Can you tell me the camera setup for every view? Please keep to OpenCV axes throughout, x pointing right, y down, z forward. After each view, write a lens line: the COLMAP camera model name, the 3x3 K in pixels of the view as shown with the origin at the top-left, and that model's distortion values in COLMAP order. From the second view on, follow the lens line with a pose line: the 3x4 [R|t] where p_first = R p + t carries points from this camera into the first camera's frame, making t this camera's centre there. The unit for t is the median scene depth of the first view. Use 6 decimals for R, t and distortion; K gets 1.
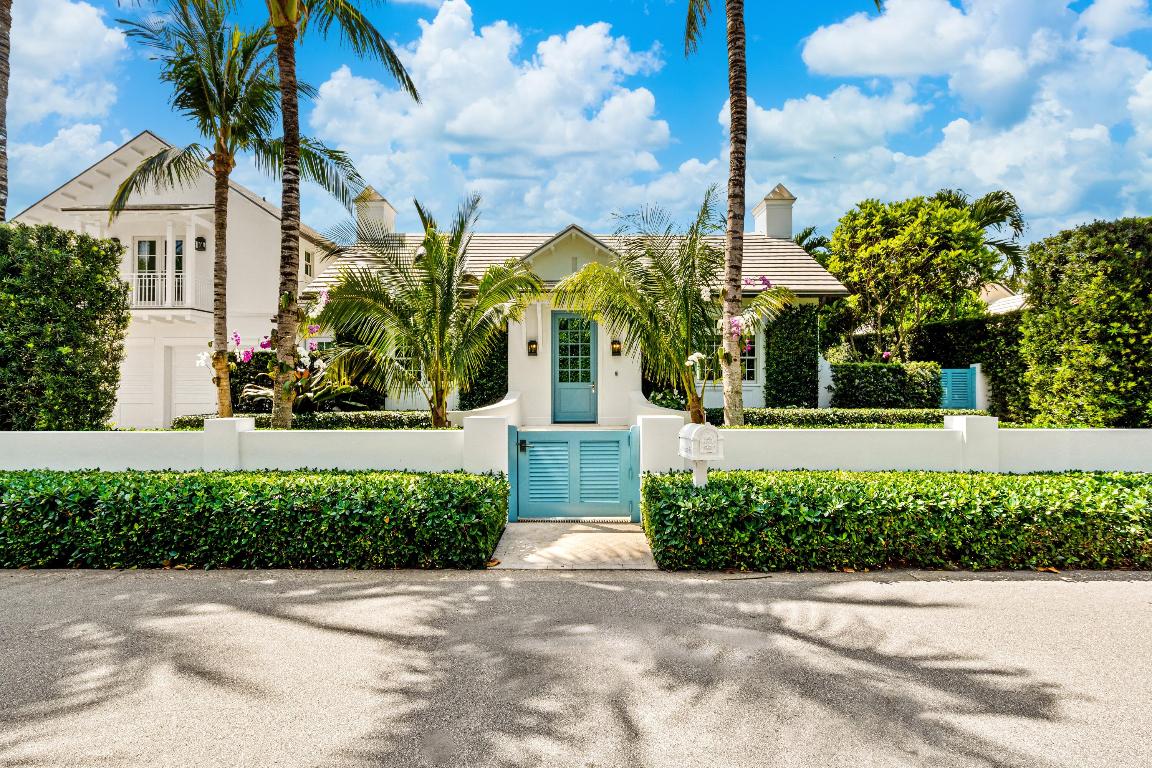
lens RADIAL K [[527.8, 0, 575.6], [0, 527.8, 383.4], [0, 0, 1]] dist [-0.001635, 0.000980]
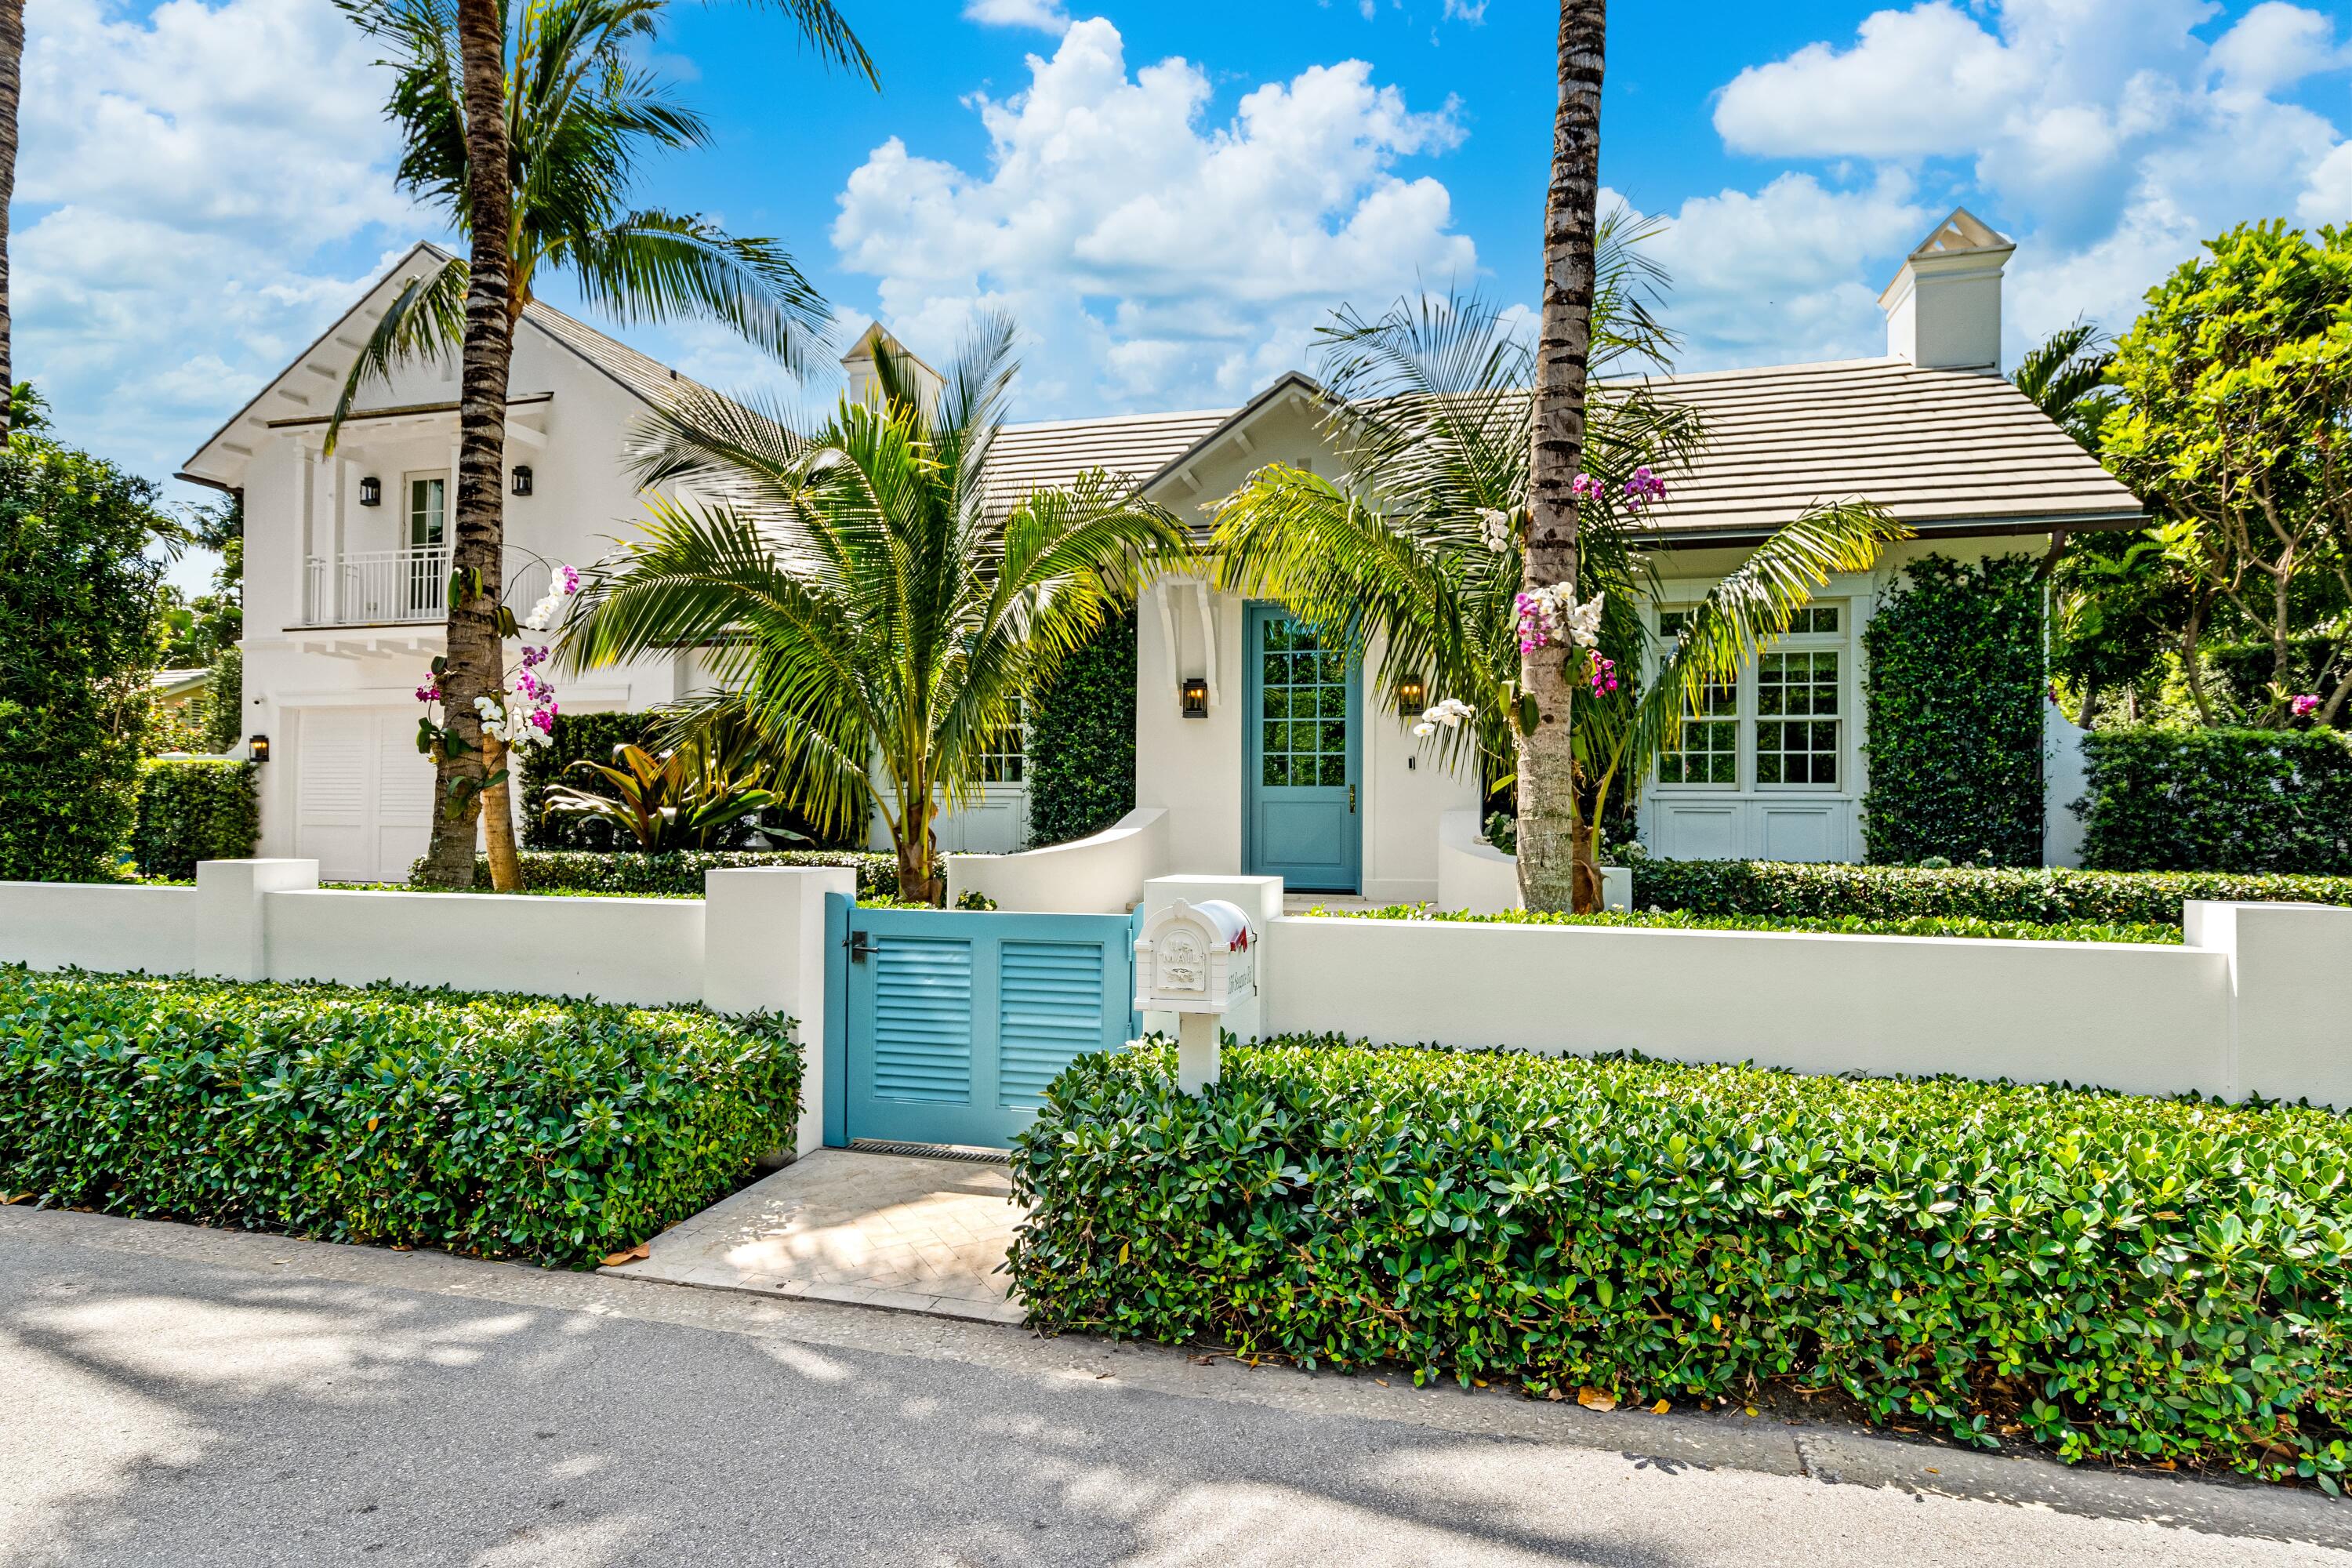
lens RADIAL K [[1297.7, 0, 1175.1], [0, 1297.7, 781.9], [0, 0, 1]] dist [0.010195, -0.002588]
pose [[0.964326, 0.004368, -0.264680, 0.278165], [-0.006299, 0.999959, -0.006446, 0.003136], [0.264641, 0.007883, 0.964315, 0.123228]]
